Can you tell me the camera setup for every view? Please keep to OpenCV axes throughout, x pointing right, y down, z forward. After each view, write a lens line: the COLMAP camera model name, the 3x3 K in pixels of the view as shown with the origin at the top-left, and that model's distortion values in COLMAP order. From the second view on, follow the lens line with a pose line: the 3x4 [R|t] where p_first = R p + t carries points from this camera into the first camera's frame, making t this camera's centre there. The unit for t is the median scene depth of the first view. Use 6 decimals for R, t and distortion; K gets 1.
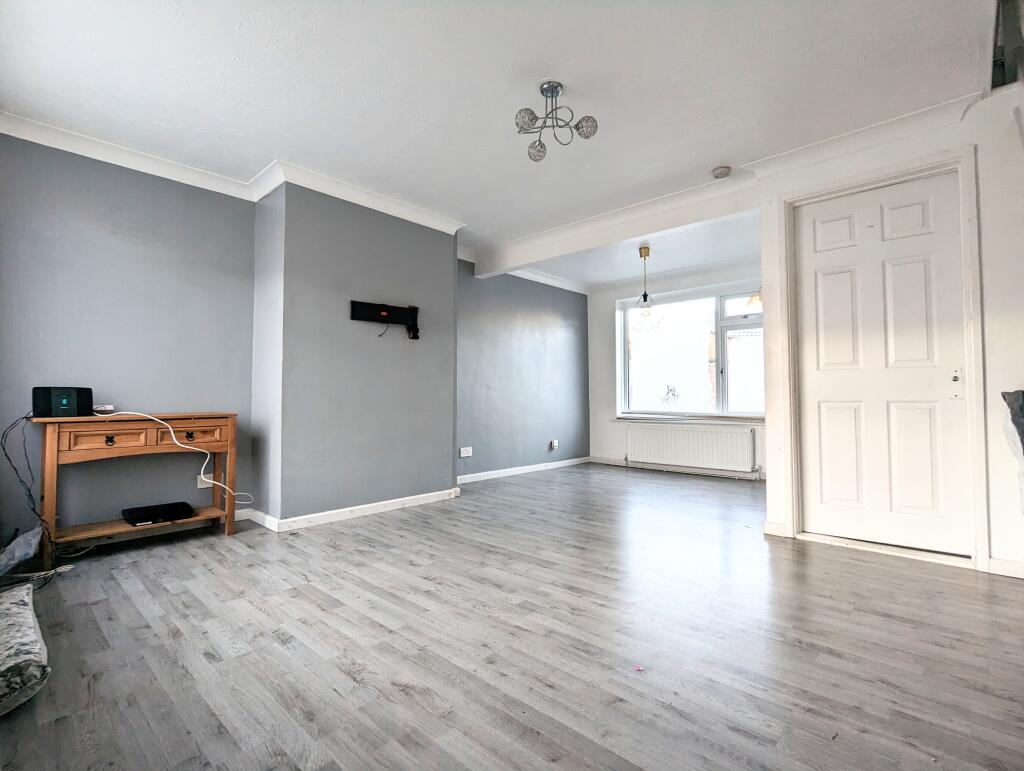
lens RADIAL K [[483.5, 0, 513.5], [0, 483.5, 382.9], [0, 0, 1]] dist [0.003833, -0.001552]
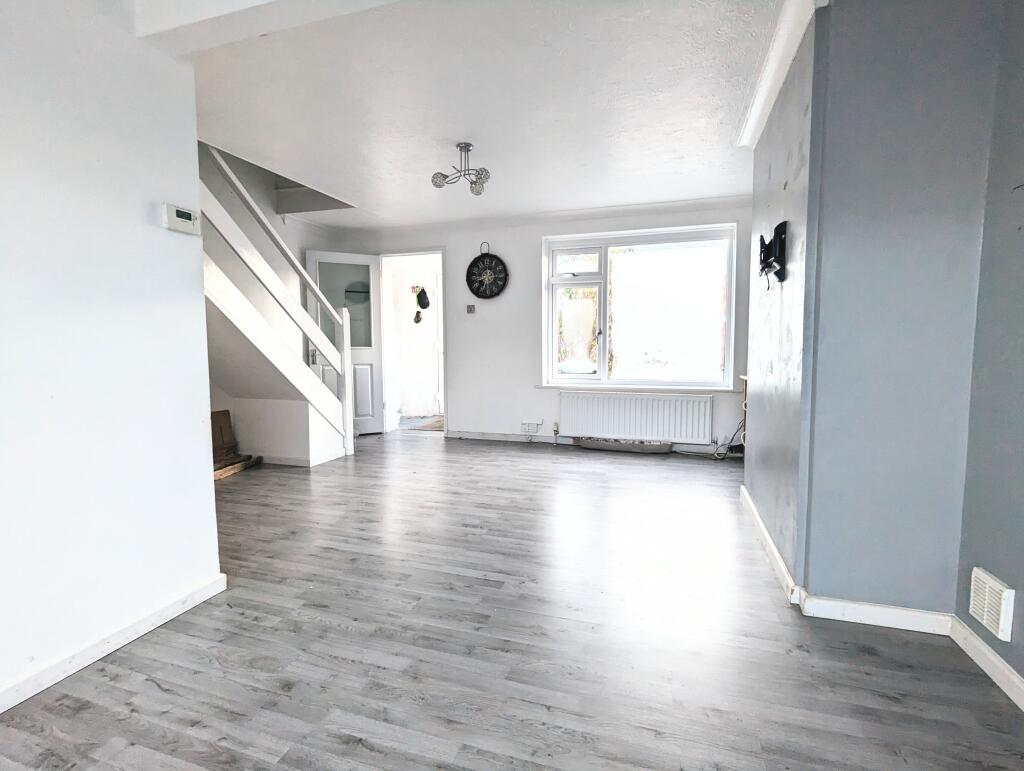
lens RADIAL K [[483.5, 0, 516.7], [0, 483.5, 383.7], [0, 0, 1]] dist [0.003833, -0.001552]
pose [[-0.904601, 0.038673, -0.424501, 0.253750], [0.016804, 0.998337, 0.055141, -0.007145], [0.425928, 0.042747, -0.903747, 1.063108]]
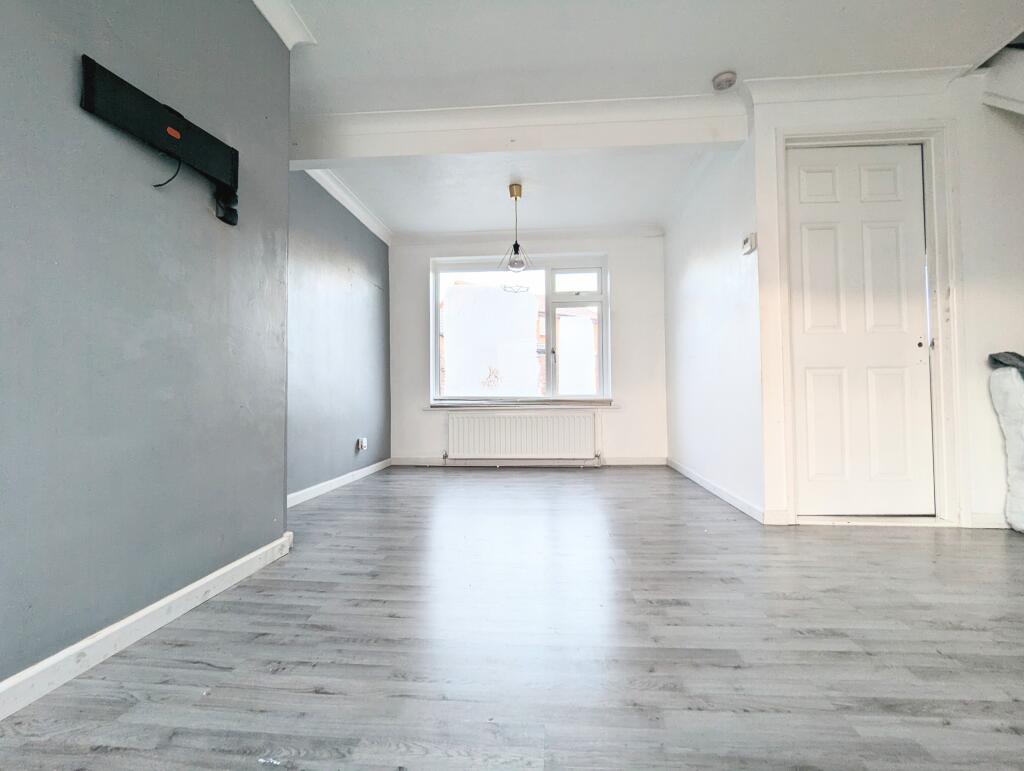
lens RADIAL K [[483.5, 0, 513.1], [0, 483.5, 382.8], [0, 0, 1]] dist [0.003833, -0.001552]
pose [[0.789996, 0.013262, 0.612968, -0.204967], [-0.013405, 0.999901, -0.004356, 0.044716], [-0.612965, -0.004776, 0.790096, 0.359938]]
